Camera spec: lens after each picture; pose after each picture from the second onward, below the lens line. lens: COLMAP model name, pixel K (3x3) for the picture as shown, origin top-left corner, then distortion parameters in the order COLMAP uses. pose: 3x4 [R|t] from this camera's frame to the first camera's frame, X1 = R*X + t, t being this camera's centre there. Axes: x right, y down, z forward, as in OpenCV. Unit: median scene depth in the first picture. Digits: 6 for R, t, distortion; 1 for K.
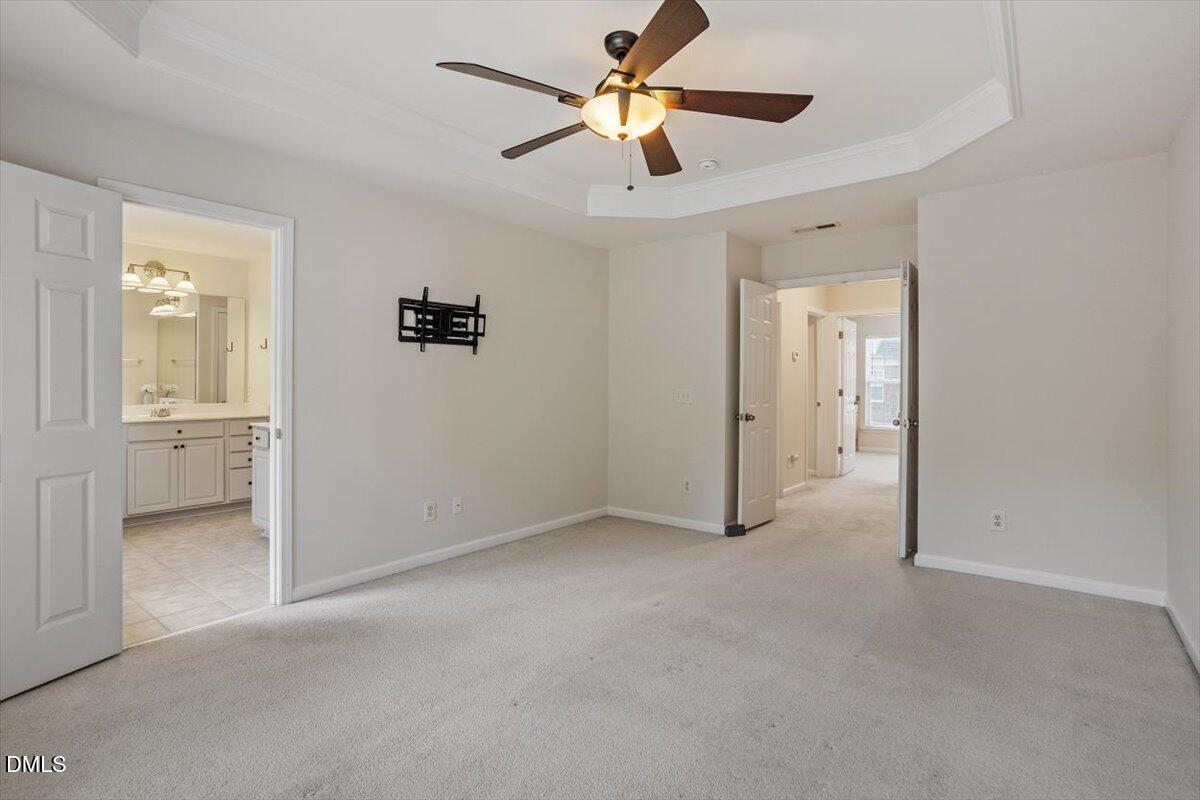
lens RADIAL K [[589.8, 0, 603.8], [0, 589.8, 380.7], [0, 0, 1]] dist [-0.047762, 0.027399]
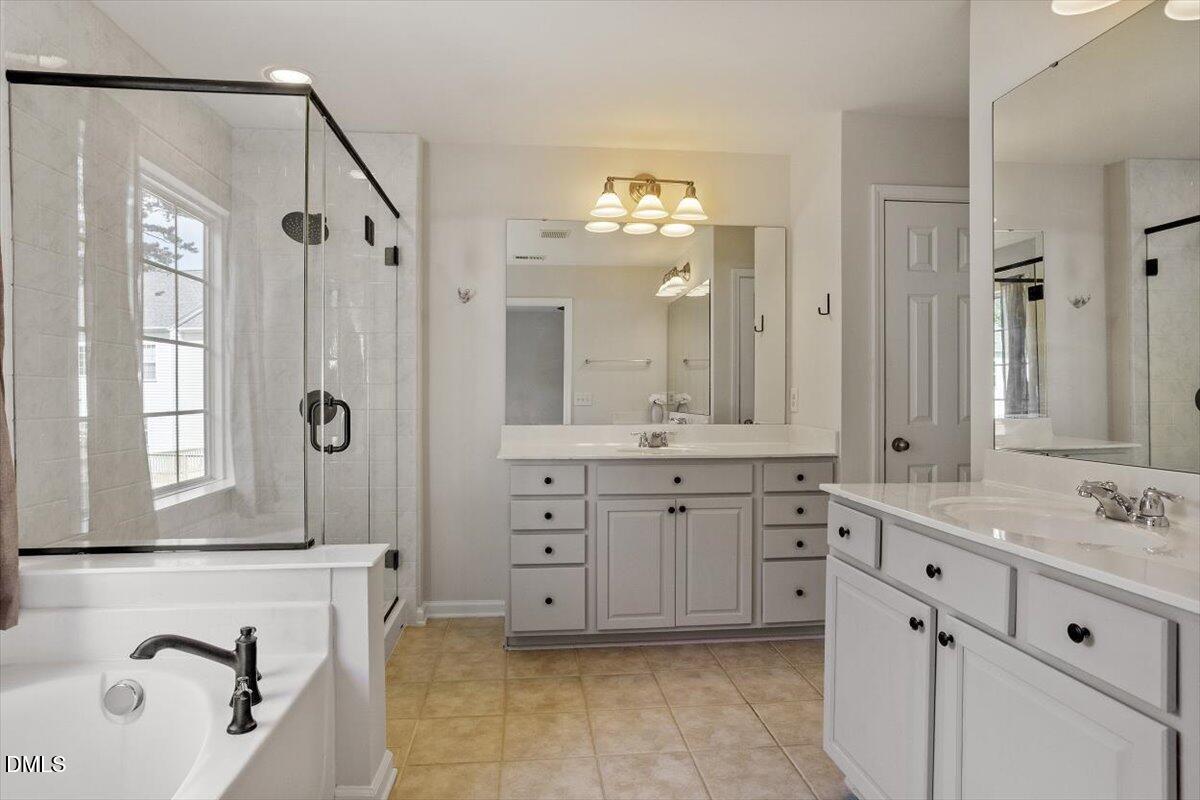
lens RADIAL K [[589.8, 0, 603.8], [0, 589.8, 380.7], [0, 0, 1]] dist [-0.047762, 0.027399]
pose [[0.692706, -0.016402, -0.721033, -0.376367], [-0.004151, 0.999634, -0.026728, 0.013221], [0.721208, 0.021507, 0.692385, 0.554196]]
